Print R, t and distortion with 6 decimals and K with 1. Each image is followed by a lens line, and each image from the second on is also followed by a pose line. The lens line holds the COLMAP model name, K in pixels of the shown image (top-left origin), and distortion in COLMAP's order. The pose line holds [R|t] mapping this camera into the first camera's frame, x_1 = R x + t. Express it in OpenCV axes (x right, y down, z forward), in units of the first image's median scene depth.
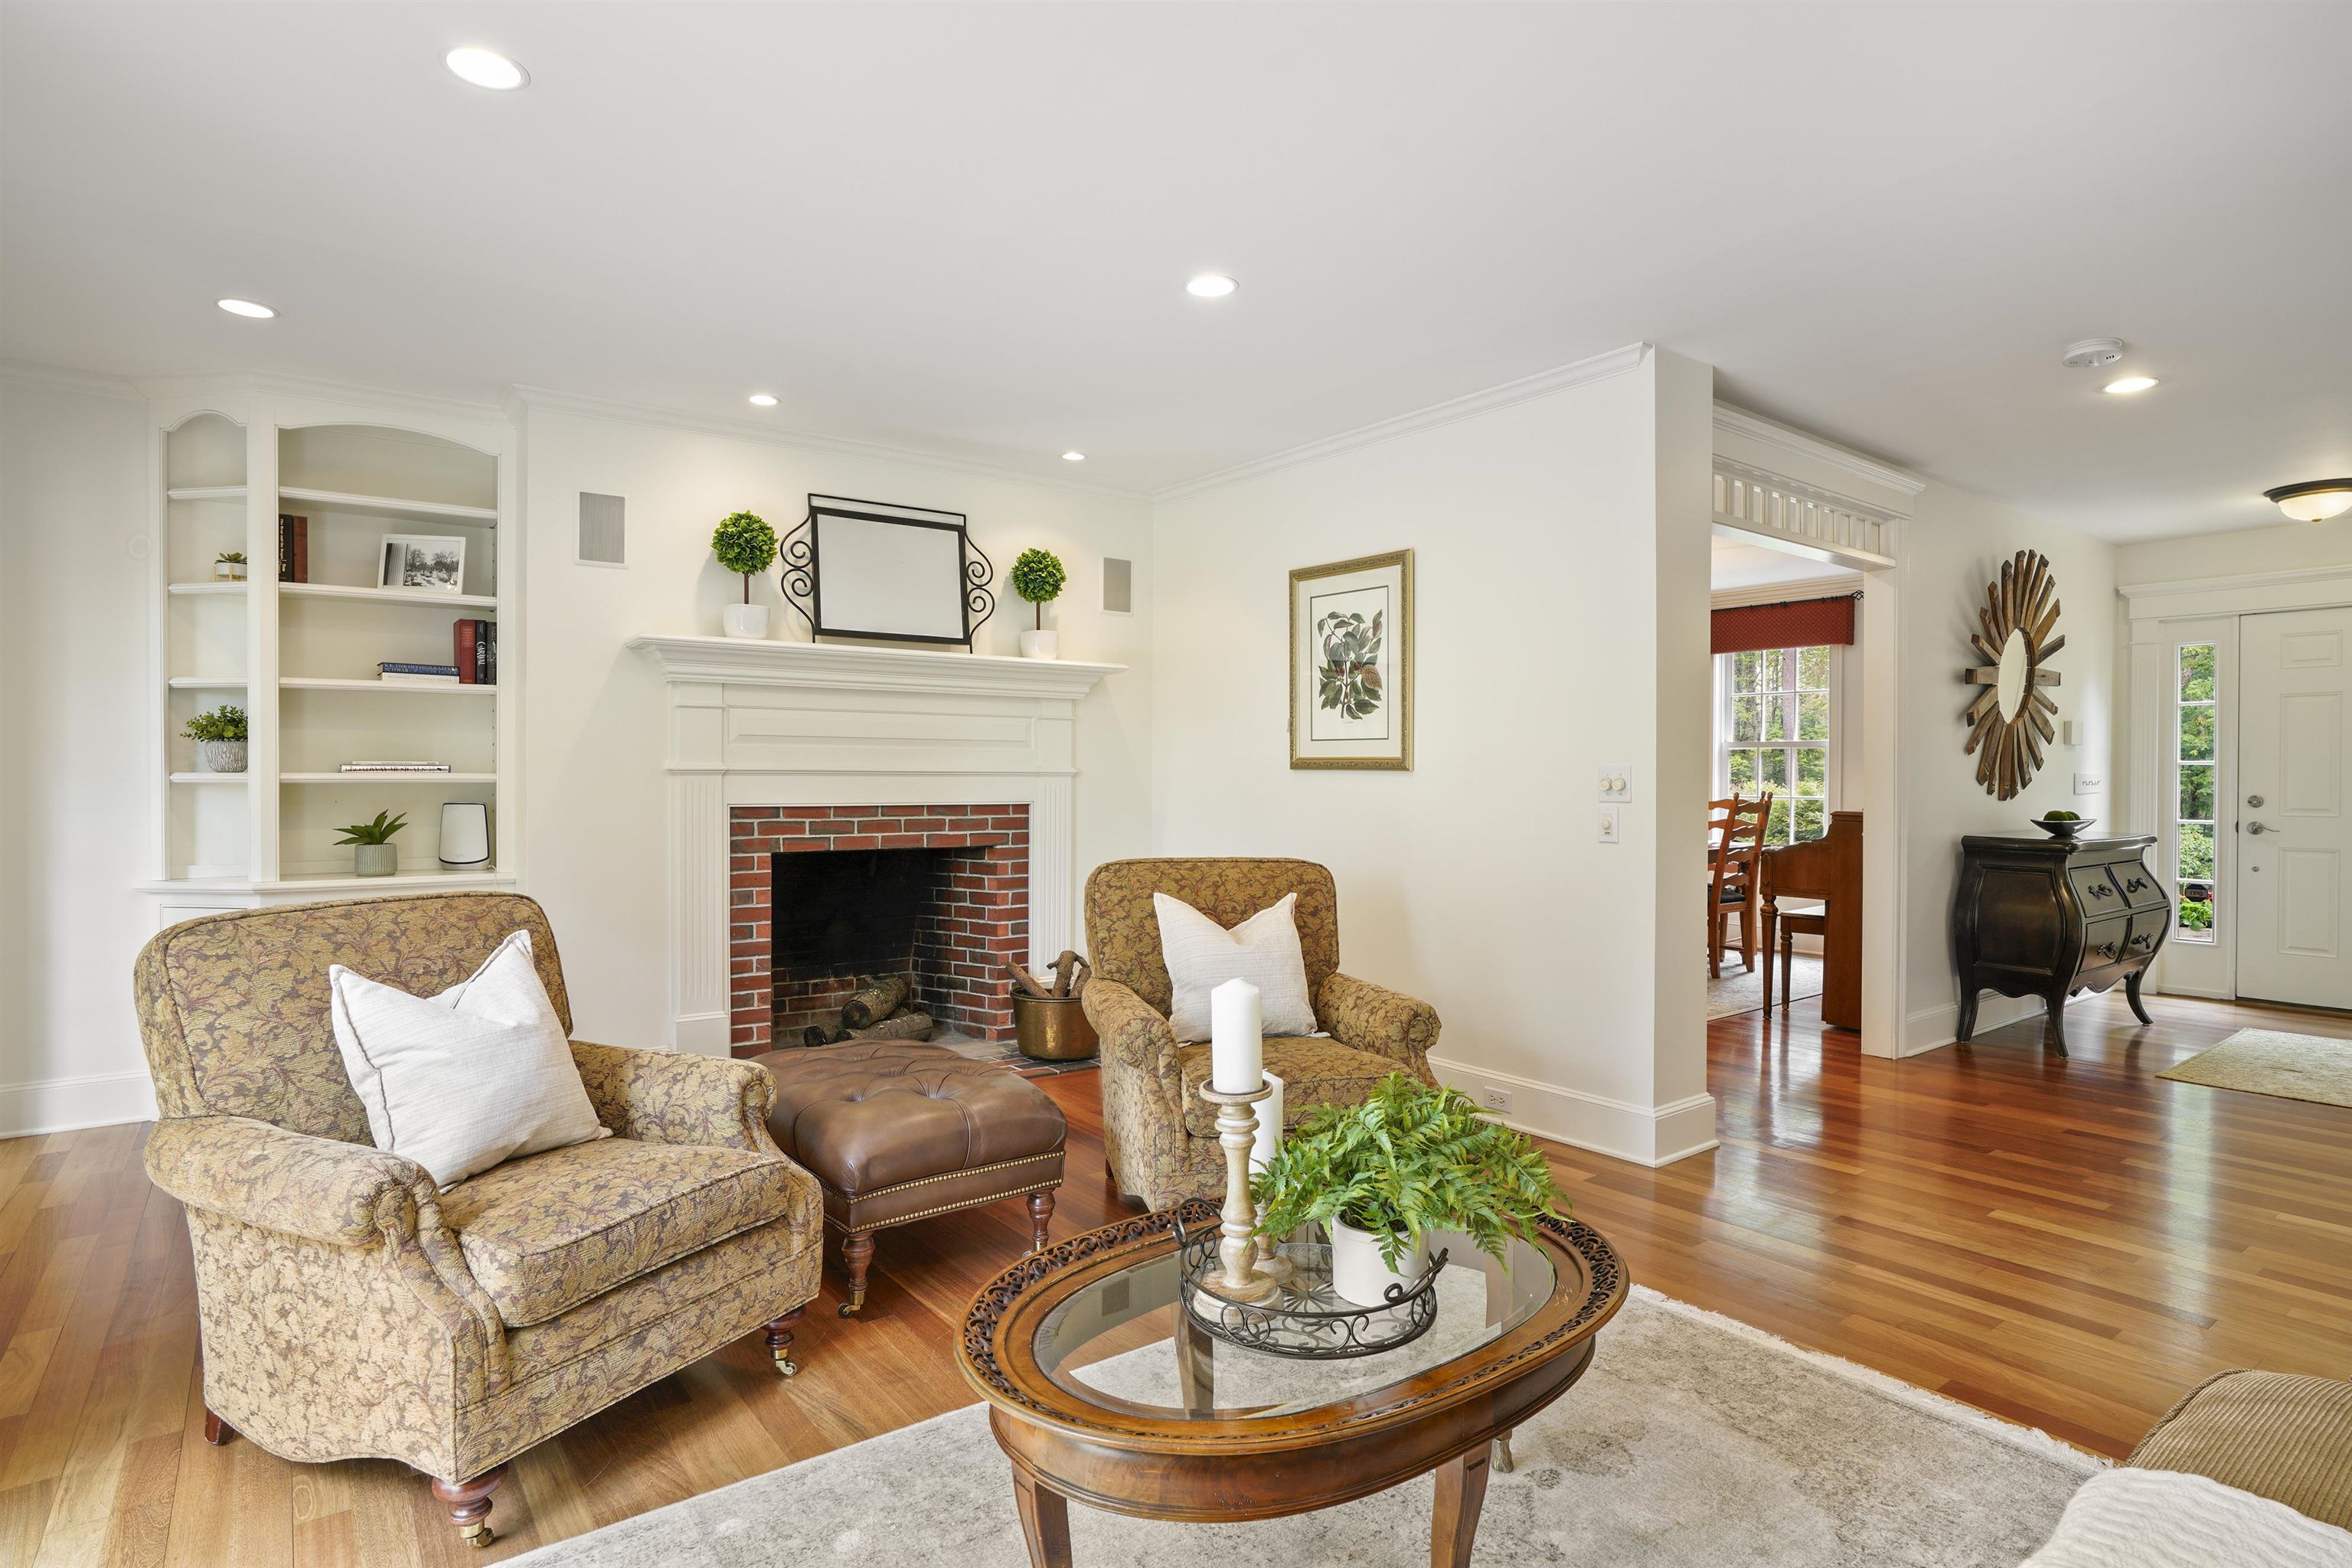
lens RADIAL K [[1216.1, 0, 1170.0], [0, 1216.1, 779.4], [0, 0, 1]] dist [0.001368, 0.001367]
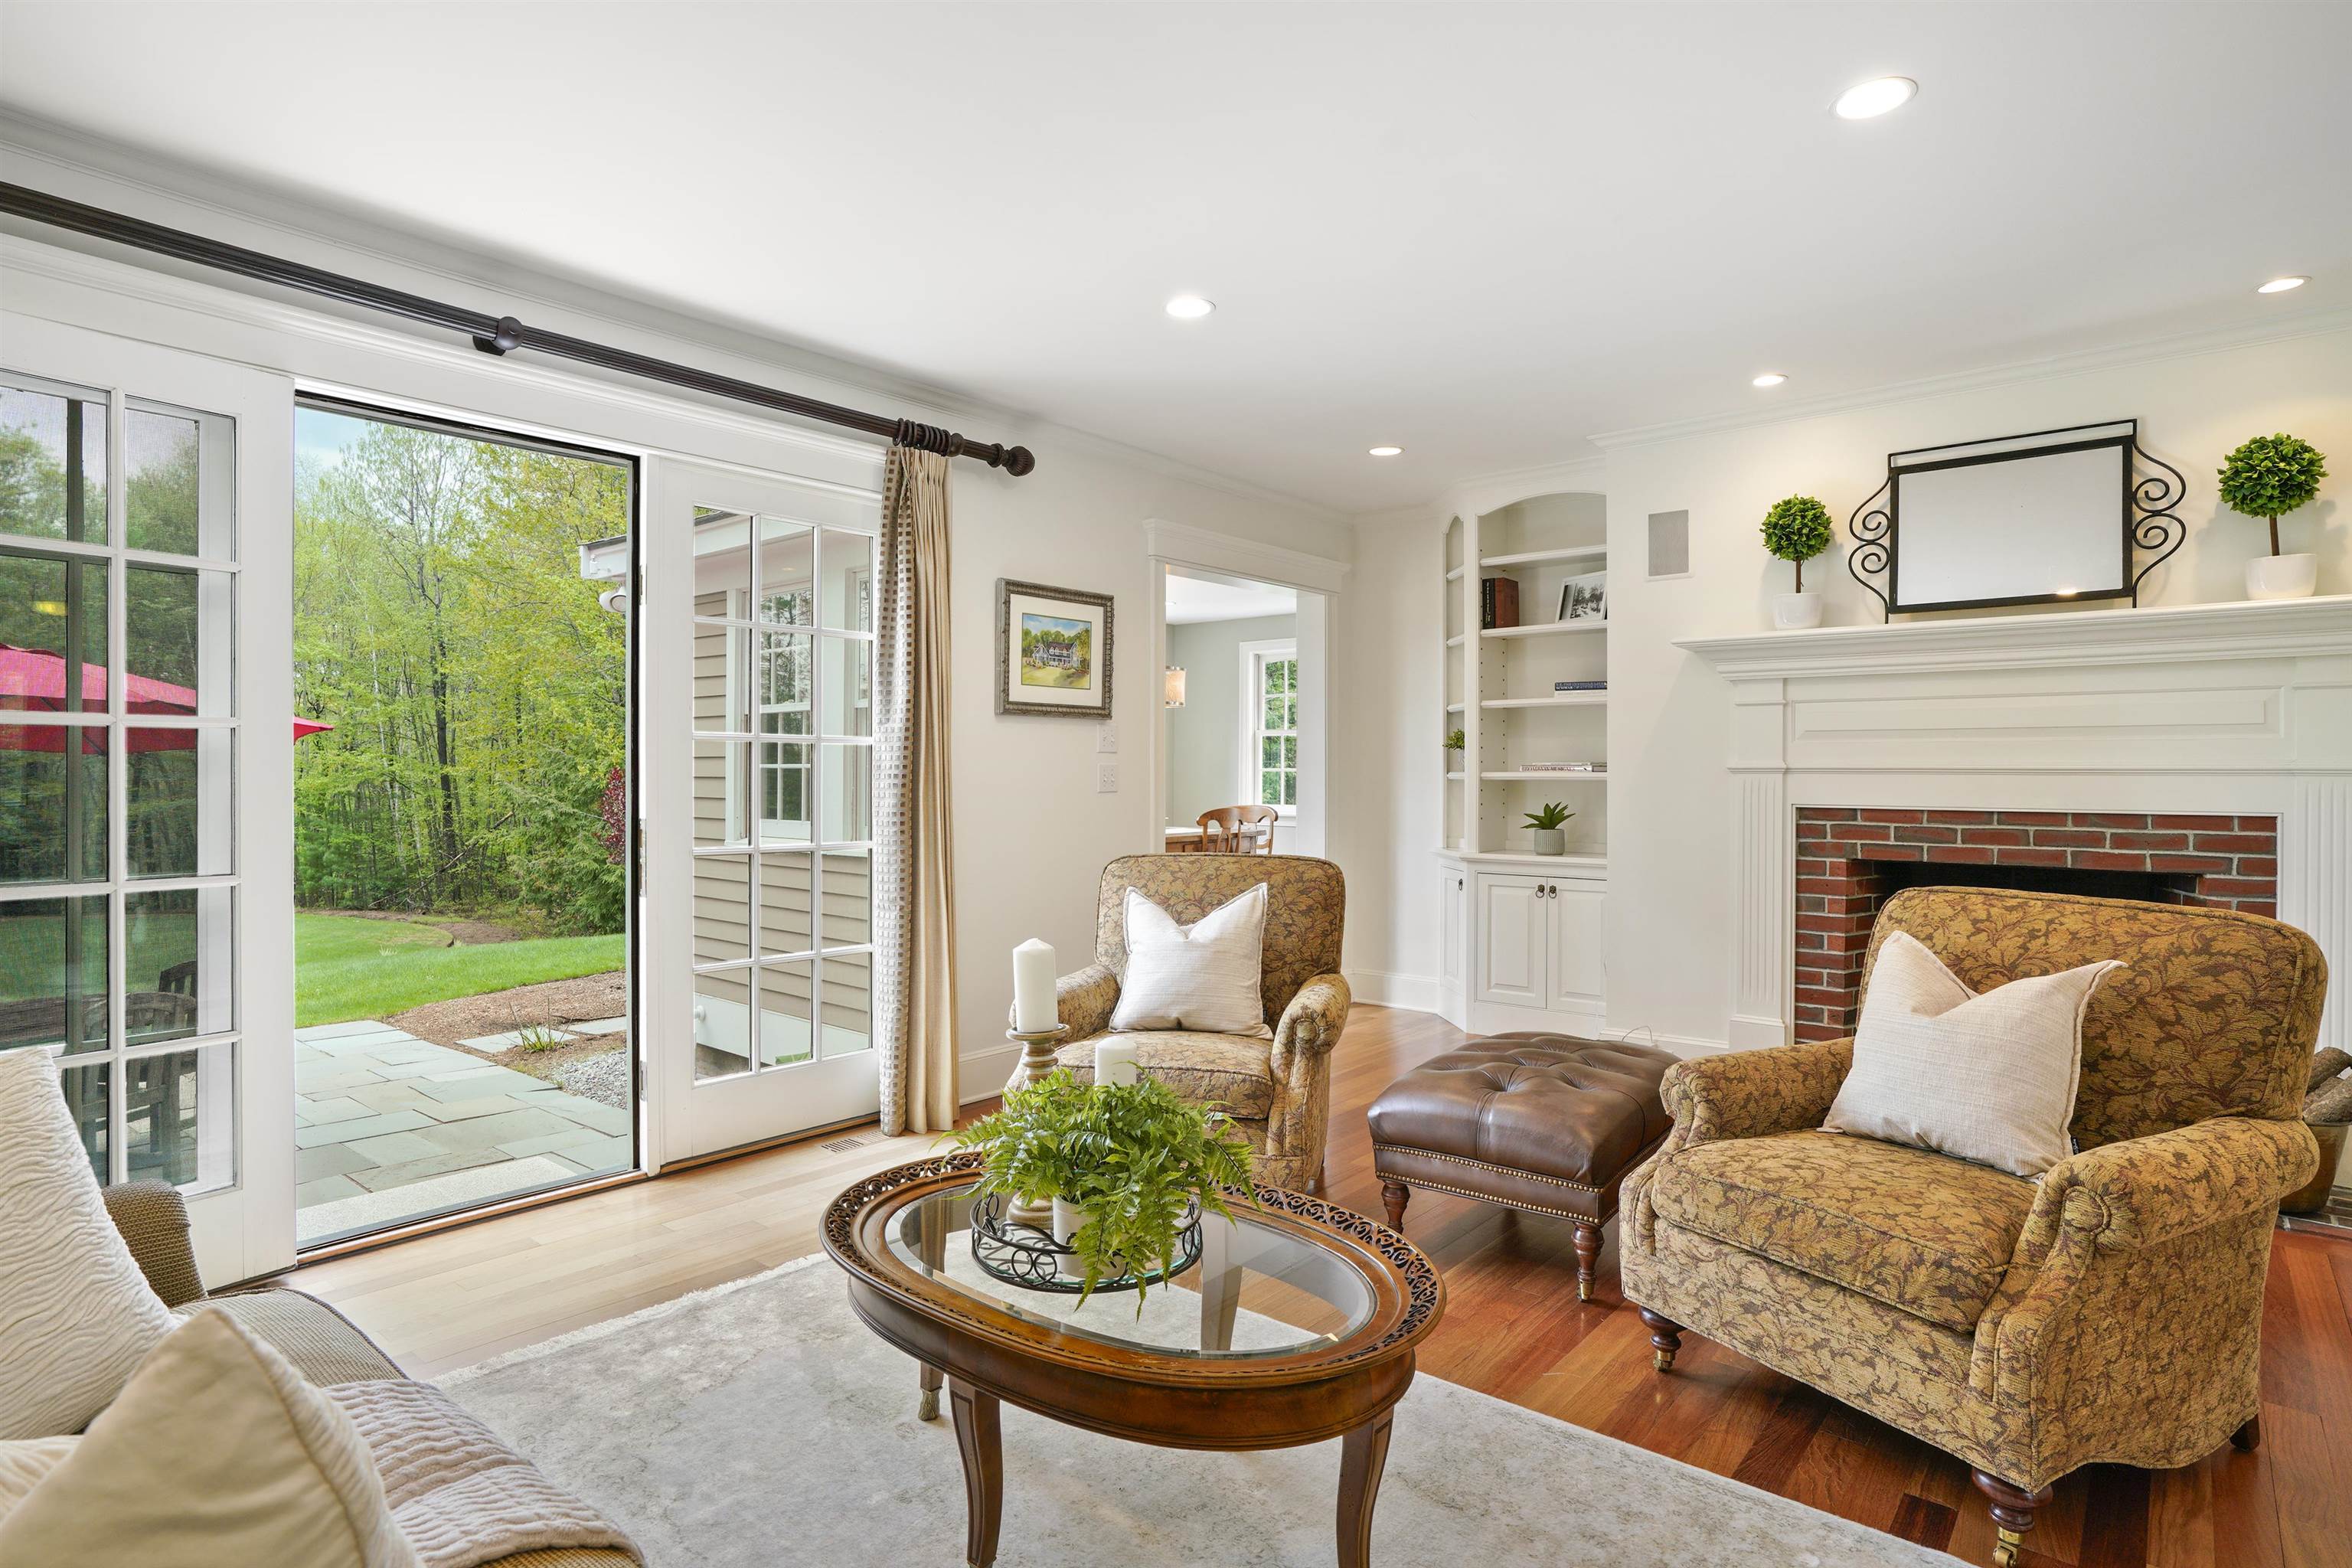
lens RADIAL K [[1216.1, 0, 1174.5], [0, 1216.1, 774.3], [0, 0, 1]] dist [0.001368, 0.001367]
pose [[0.285772, -0.000686, -0.958298, 0.400825], [-0.005087, 0.999985, -0.002233, 0.001520], [0.958284, 0.005514, 0.285764, 0.254817]]
